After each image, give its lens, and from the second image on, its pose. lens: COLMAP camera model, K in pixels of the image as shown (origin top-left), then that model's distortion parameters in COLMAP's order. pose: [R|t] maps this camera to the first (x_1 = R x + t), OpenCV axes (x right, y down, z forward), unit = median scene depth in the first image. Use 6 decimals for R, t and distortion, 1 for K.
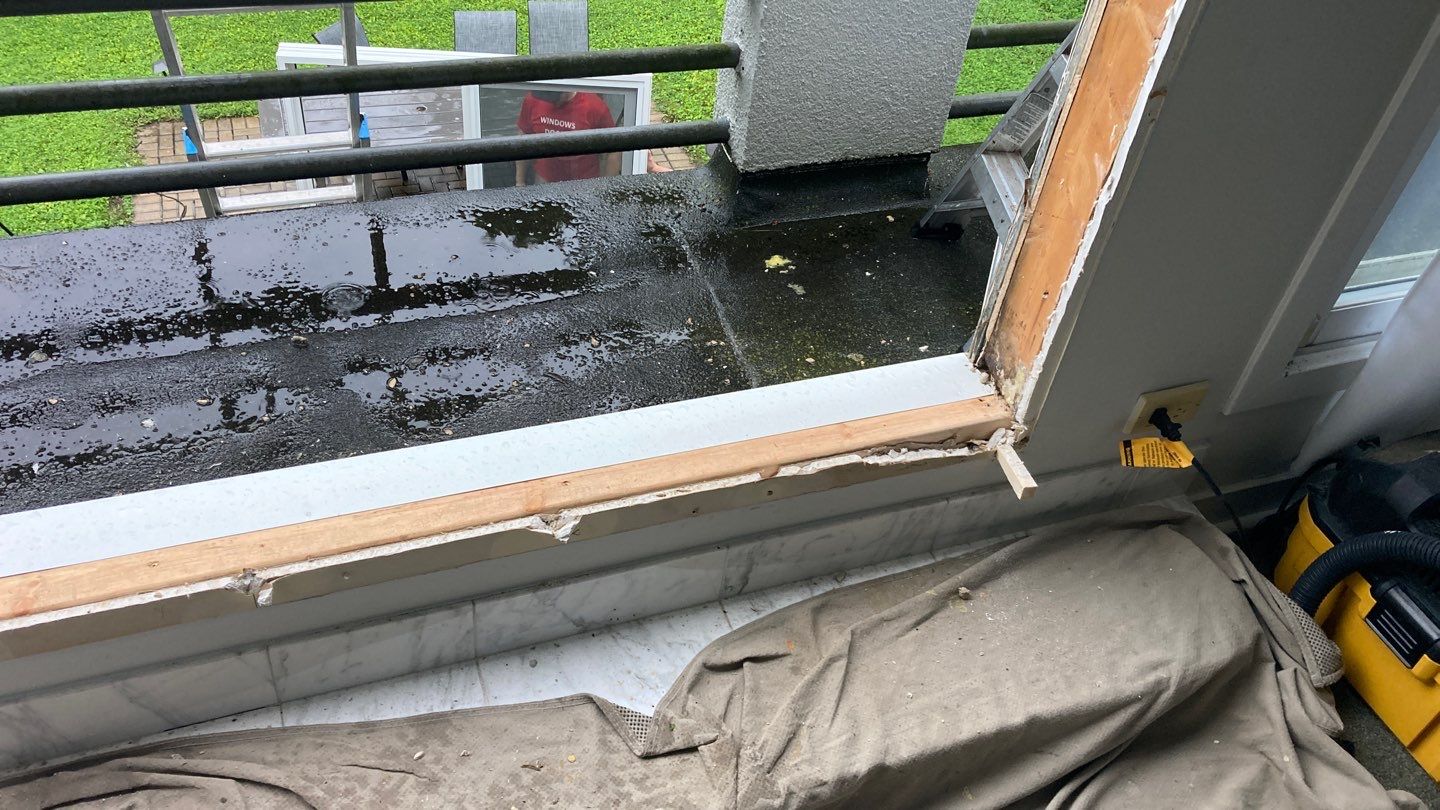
lens RADIAL K [[1159.9, 0, 720.0], [0, 1159.9, 405.0], [0, 0, 1]] dist [0.008692, 0.000563]
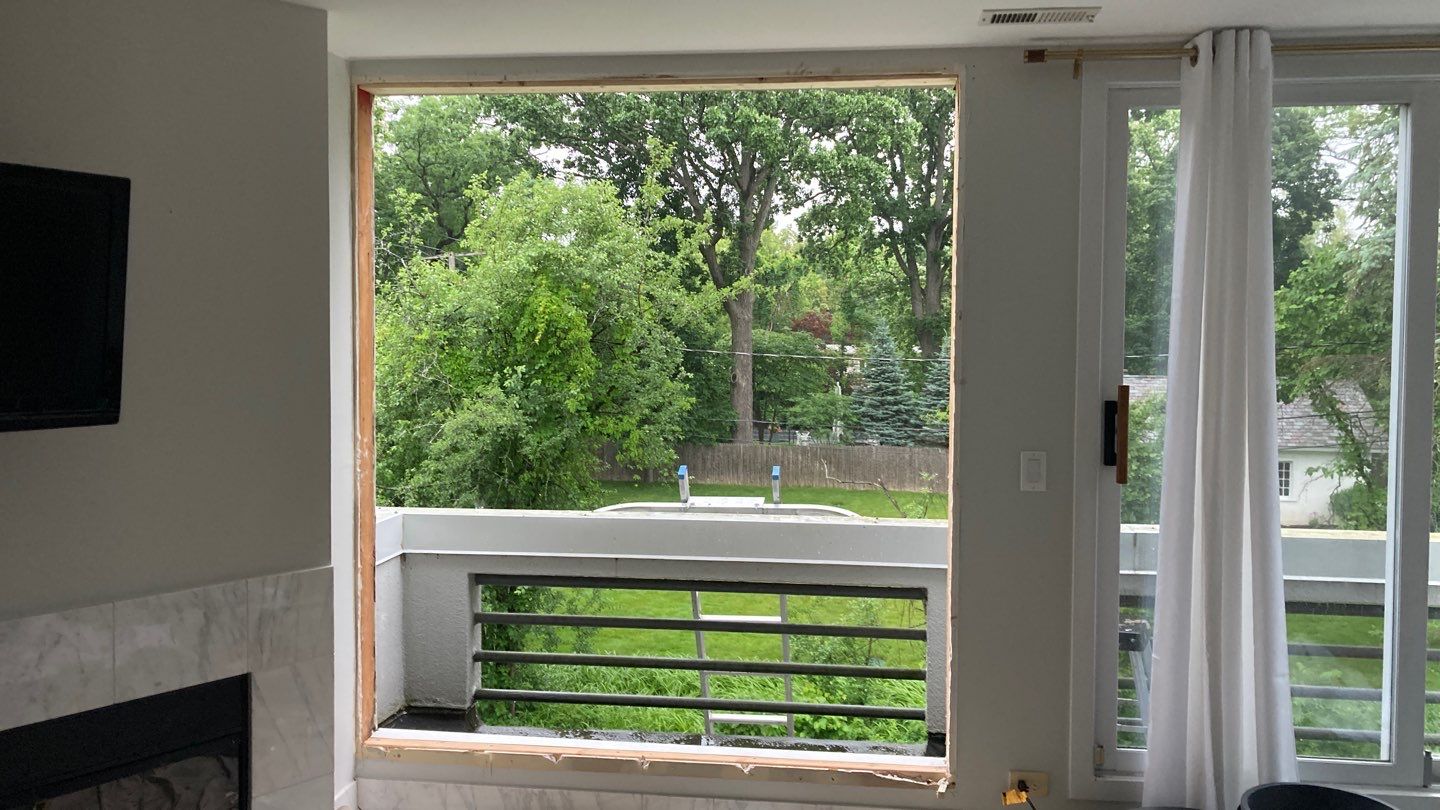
lens RADIAL K [[1159.9, 0, 720.0], [0, 1159.9, 405.0], [0, 0, 1]] dist [0.008692, 0.000563]
pose [[0.881213, -0.082542, -0.465458, 1.087247], [-0.246855, 0.759370, -0.602013, 1.056989], [0.403146, 0.645402, 0.648791, -1.276991]]
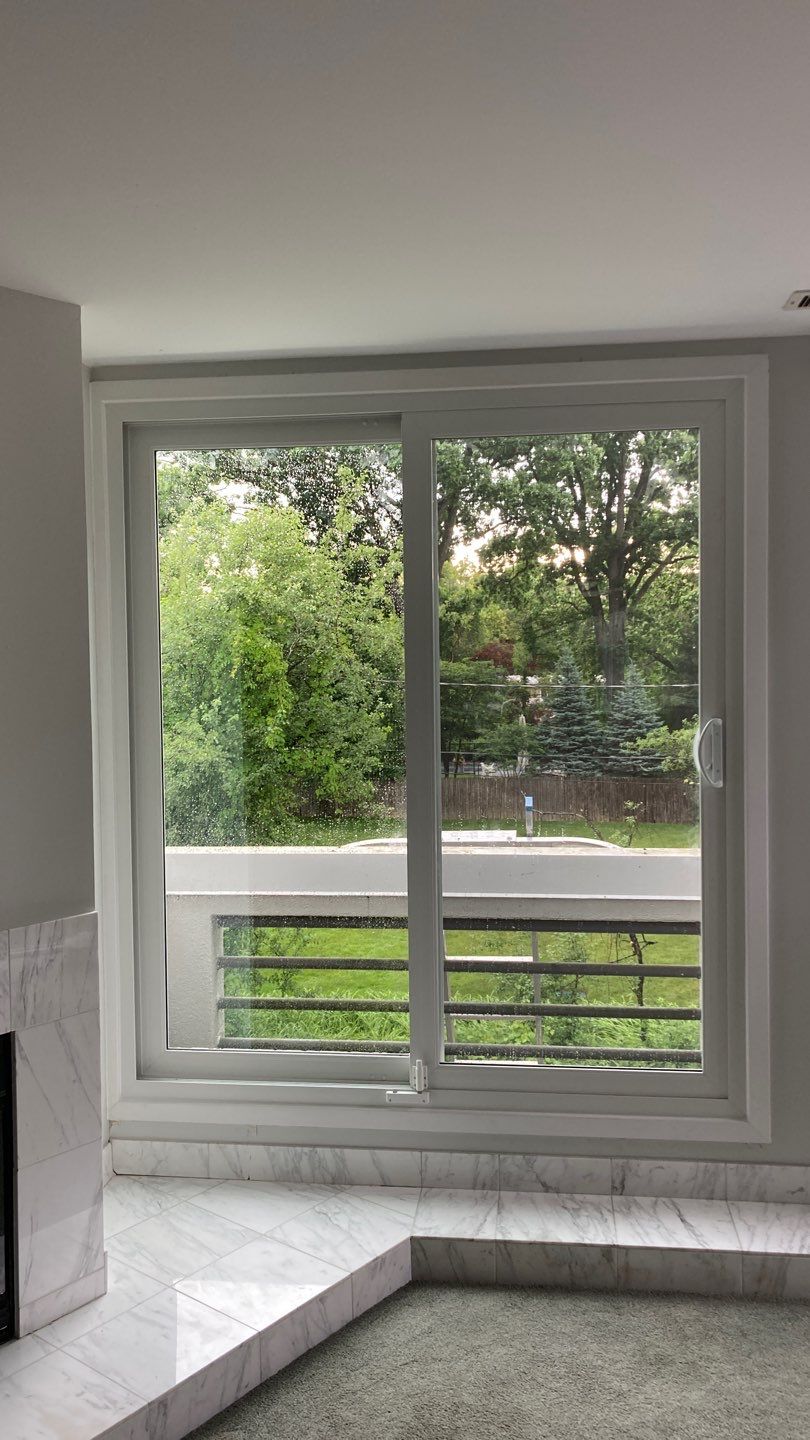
lens RADIAL K [[1159.9, 0, 393.0], [0, 1159.9, 727.6], [0, 0, 1]] dist [0.008692, 0.000563]
pose [[0.877700, -0.104416, -0.467697, 0.832913], [-0.234032, 0.758273, -0.608483, 1.010385], [0.418178, 0.643521, 0.641099, -1.232639]]
